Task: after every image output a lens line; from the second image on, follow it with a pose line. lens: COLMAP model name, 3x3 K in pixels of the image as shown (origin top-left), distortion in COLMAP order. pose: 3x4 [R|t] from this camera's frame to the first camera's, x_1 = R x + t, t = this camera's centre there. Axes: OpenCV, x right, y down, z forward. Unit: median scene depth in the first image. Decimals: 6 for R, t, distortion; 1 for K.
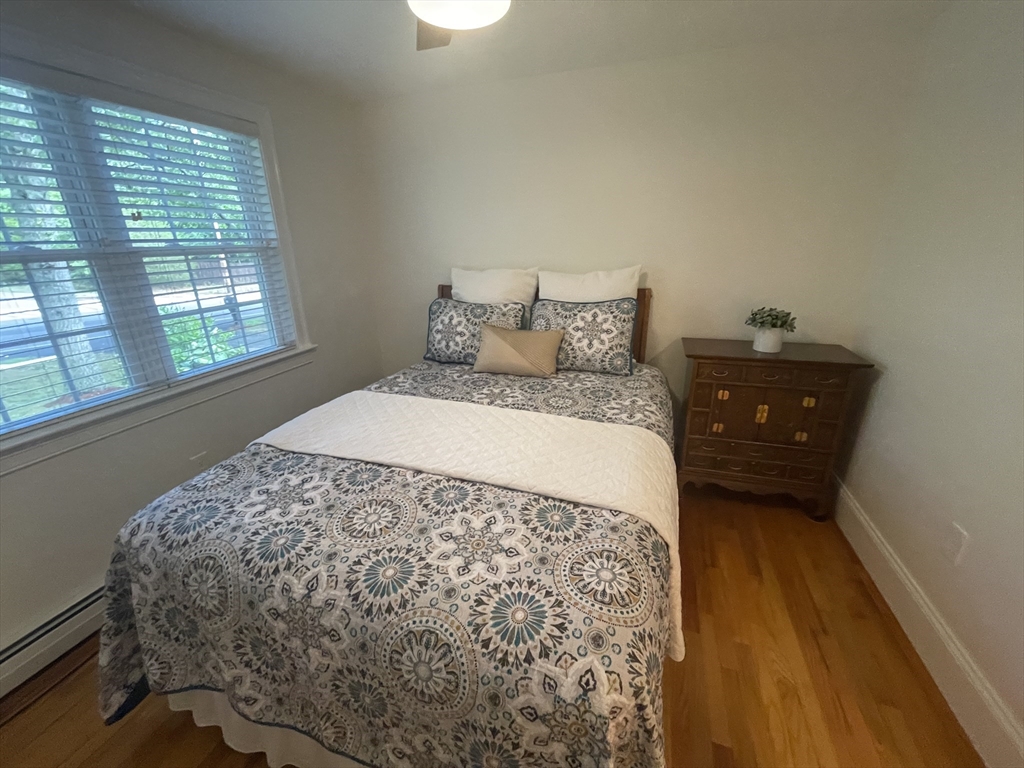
lens RADIAL K [[414.4, 0, 512.3], [0, 414.4, 383.7], [0, 0, 1]] dist [-0.003612, 0.001470]
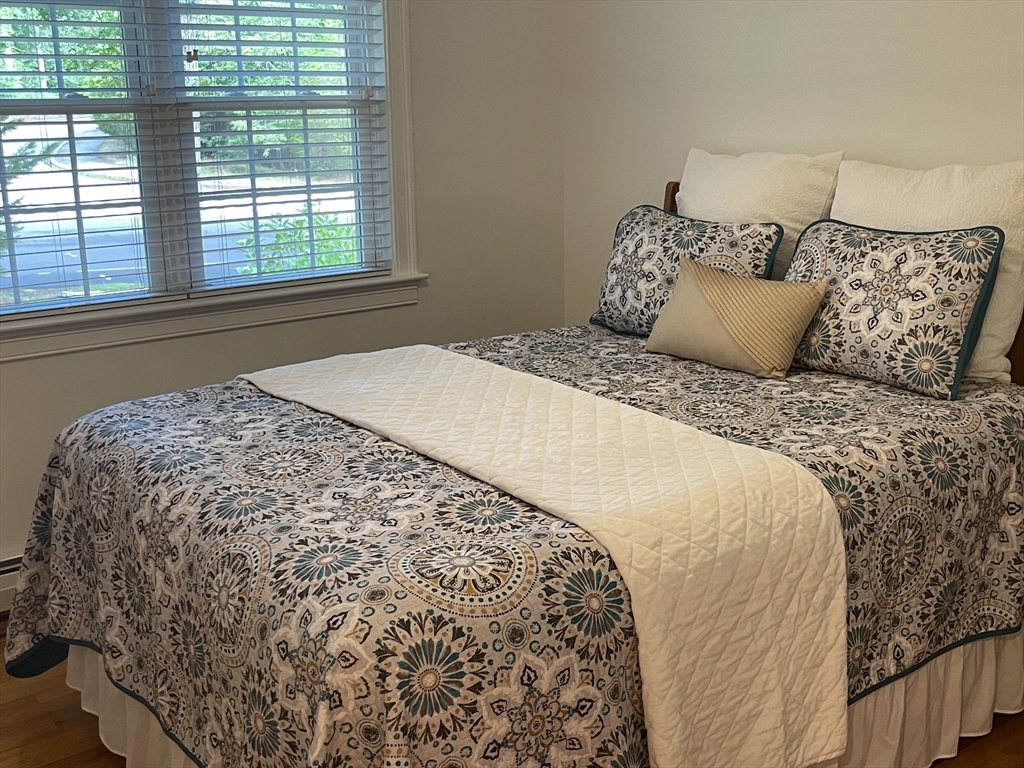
lens RADIAL K [[1151.0, 0, 514.7], [0, 1151.0, 380.1], [0, 0, 1]] dist [0.035737, 0.000000]
pose [[0.838992, 0.142987, -0.525021, 0.708039], [-0.186533, 0.981971, -0.030647, 0.110176], [0.511173, 0.123646, 0.850538, -0.364877]]
